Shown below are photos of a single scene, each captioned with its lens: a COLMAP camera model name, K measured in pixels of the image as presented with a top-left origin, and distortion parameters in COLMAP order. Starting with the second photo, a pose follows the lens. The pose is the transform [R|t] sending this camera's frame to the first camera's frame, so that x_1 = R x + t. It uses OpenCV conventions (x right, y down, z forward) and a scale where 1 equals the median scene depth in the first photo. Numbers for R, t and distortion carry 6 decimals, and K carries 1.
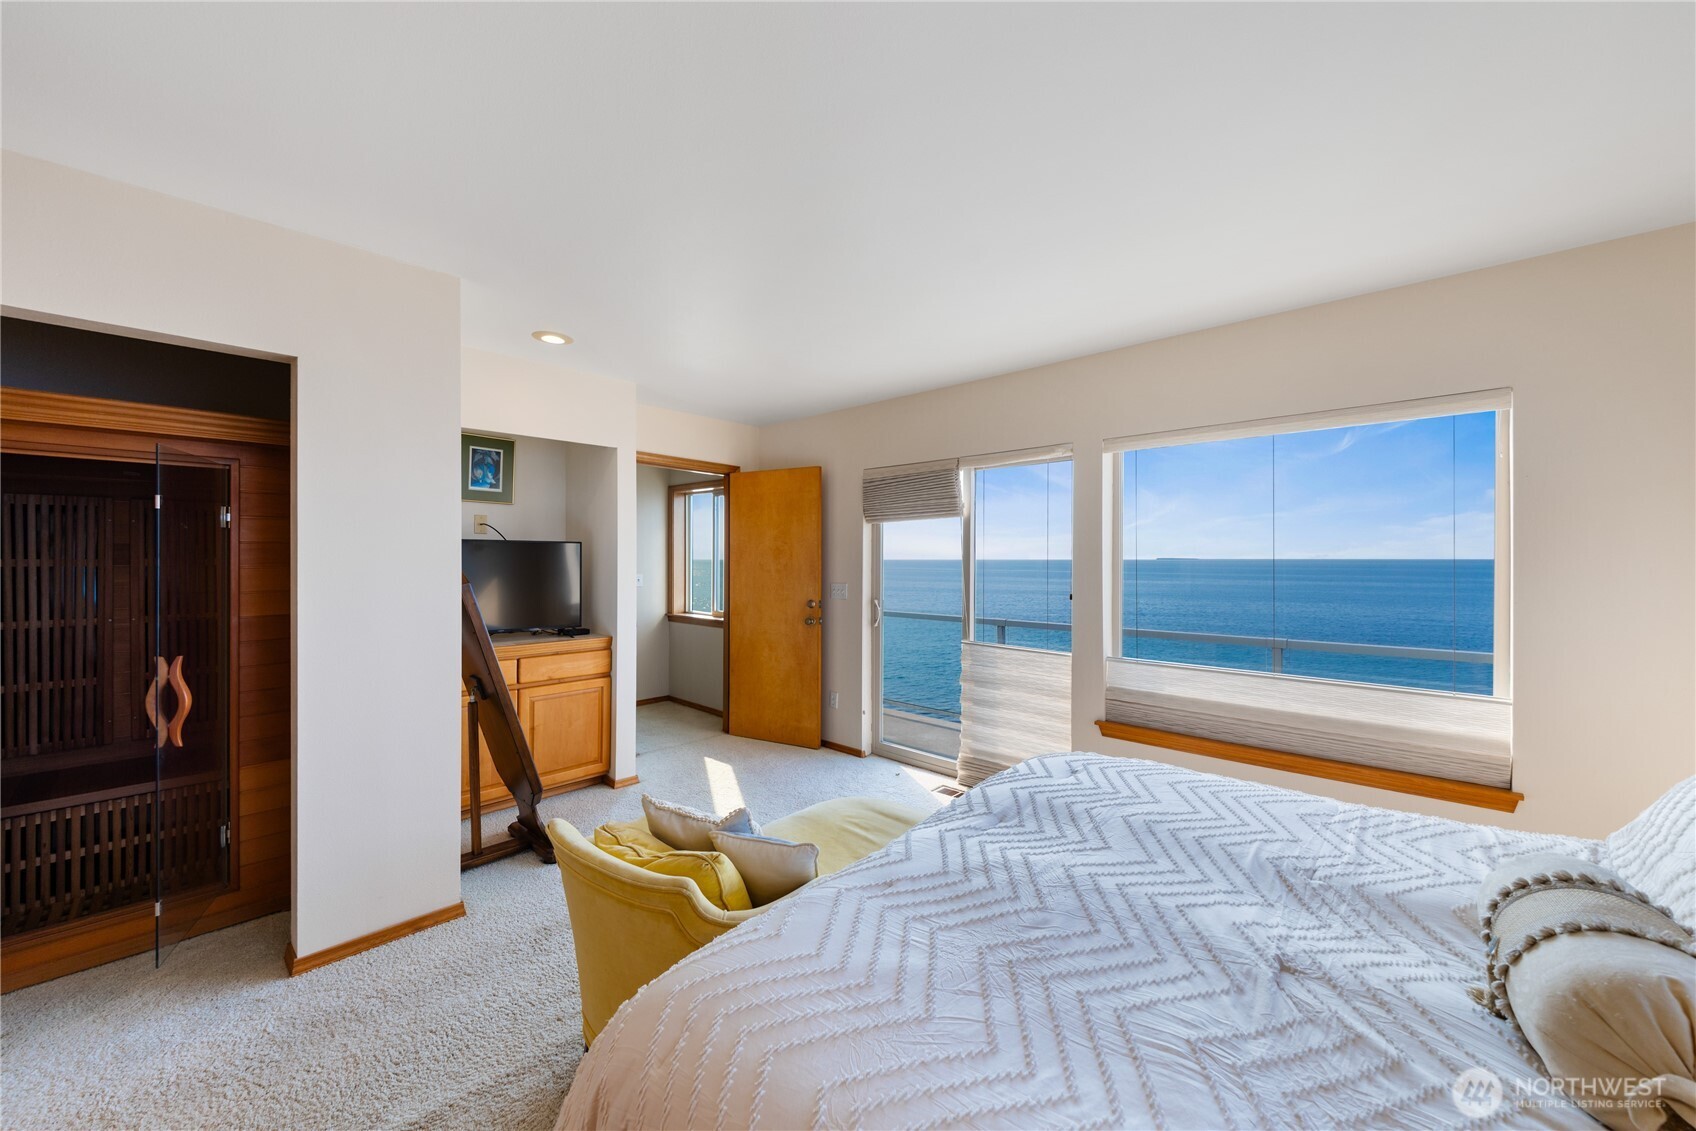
lens RADIAL K [[634.2, 0, 843.4], [0, 634.2, 557.6], [0, 0, 1]] dist [-0.001344, -0.000560]
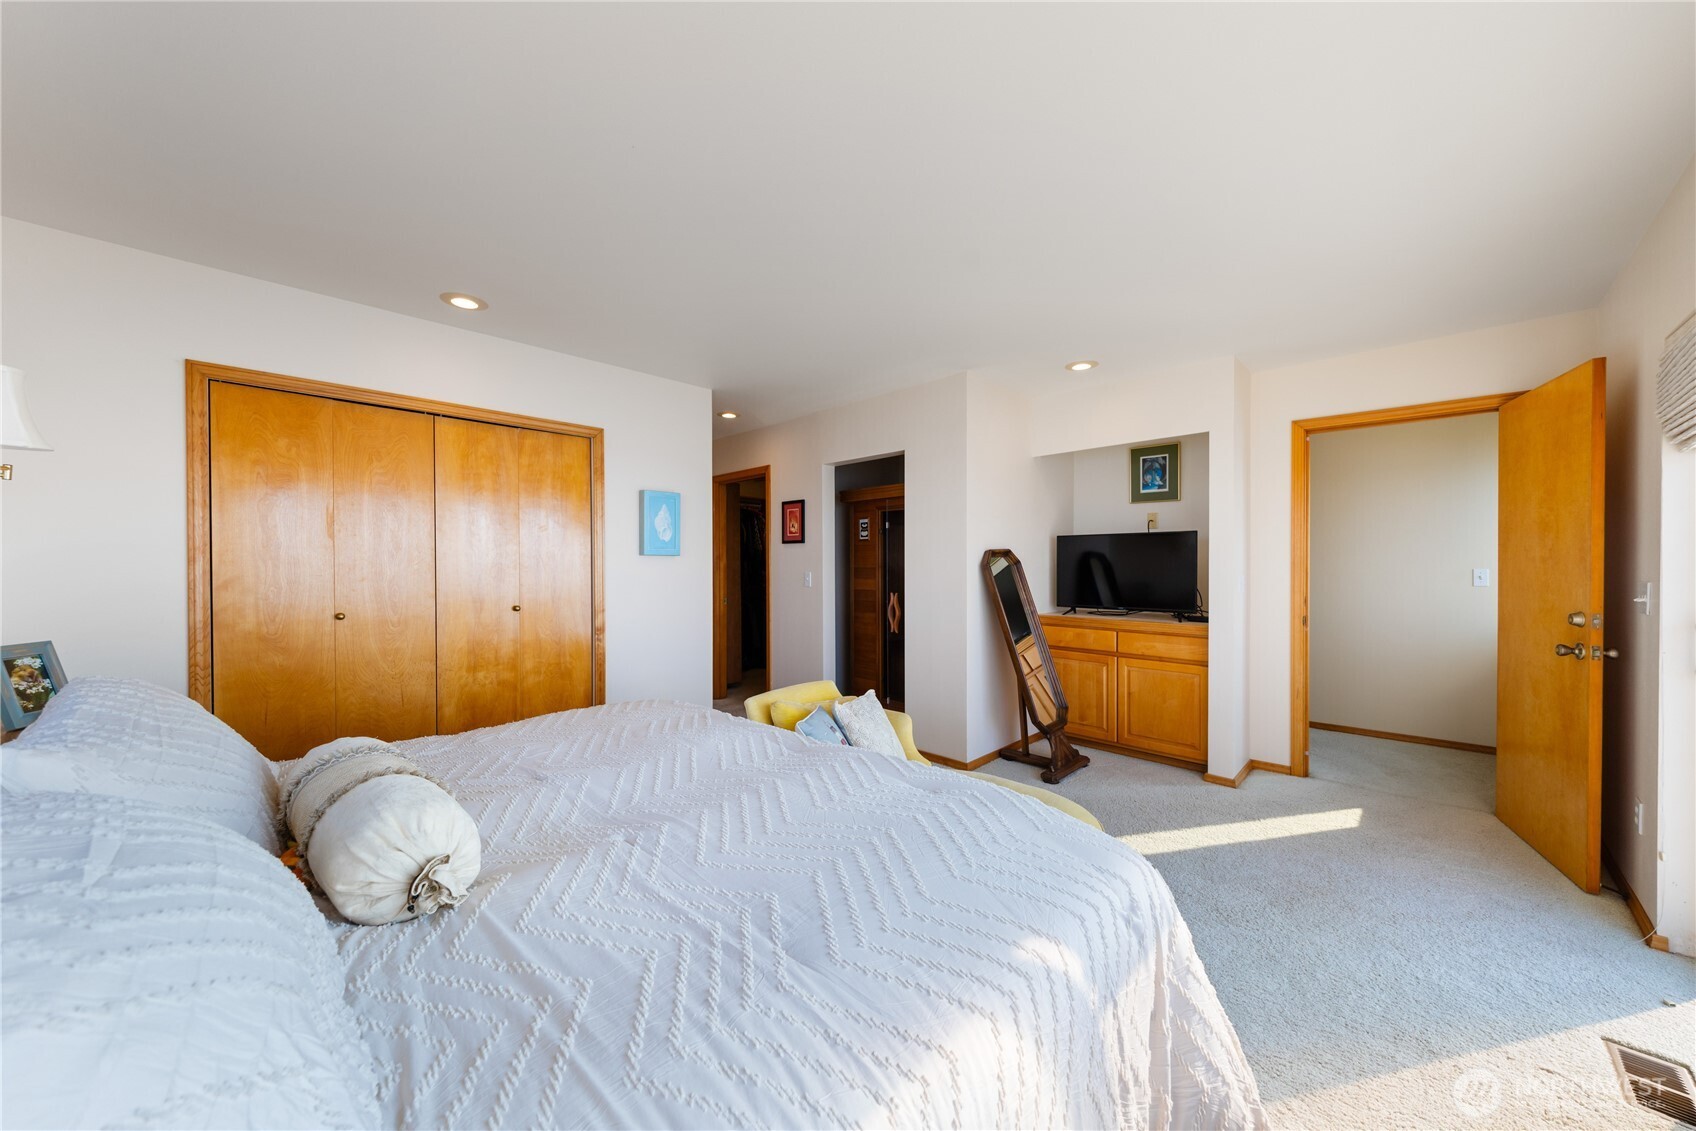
lens RADIAL K [[634.2, 0, 852.3], [0, 634.2, 559.1], [0, 0, 1]] dist [-0.001344, -0.000560]
pose [[-0.045664, -0.014012, -0.998859, 0.906229], [0.002143, 0.999898, -0.014125, 0.049295], [0.998955, -0.002786, -0.045630, 0.704182]]
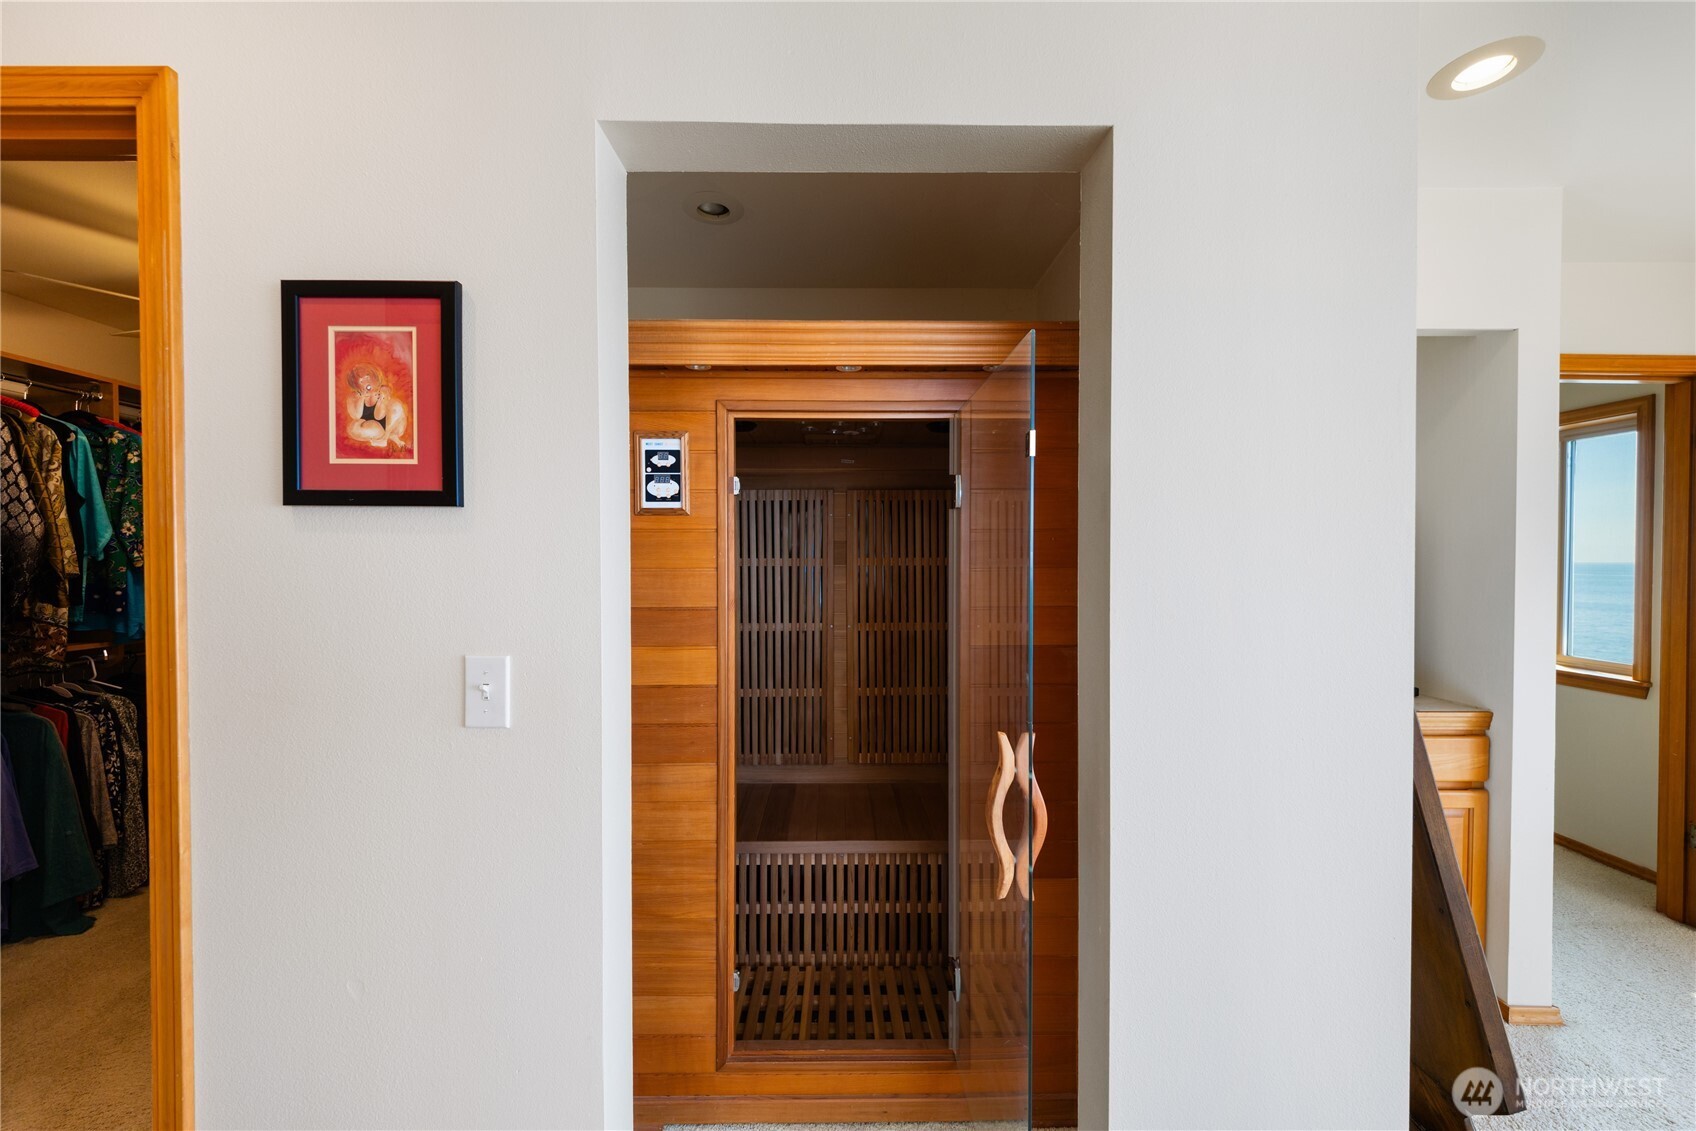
lens RADIAL K [[634.2, 0, 835.0], [0, 634.2, 573.5], [0, 0, 1]] dist [-0.001344, -0.000560]
pose [[0.672531, 0.010864, -0.739990, -0.491364], [0.000908, 0.999879, 0.015504, 0.010304], [0.740069, -0.011099, 0.672440, 0.399590]]
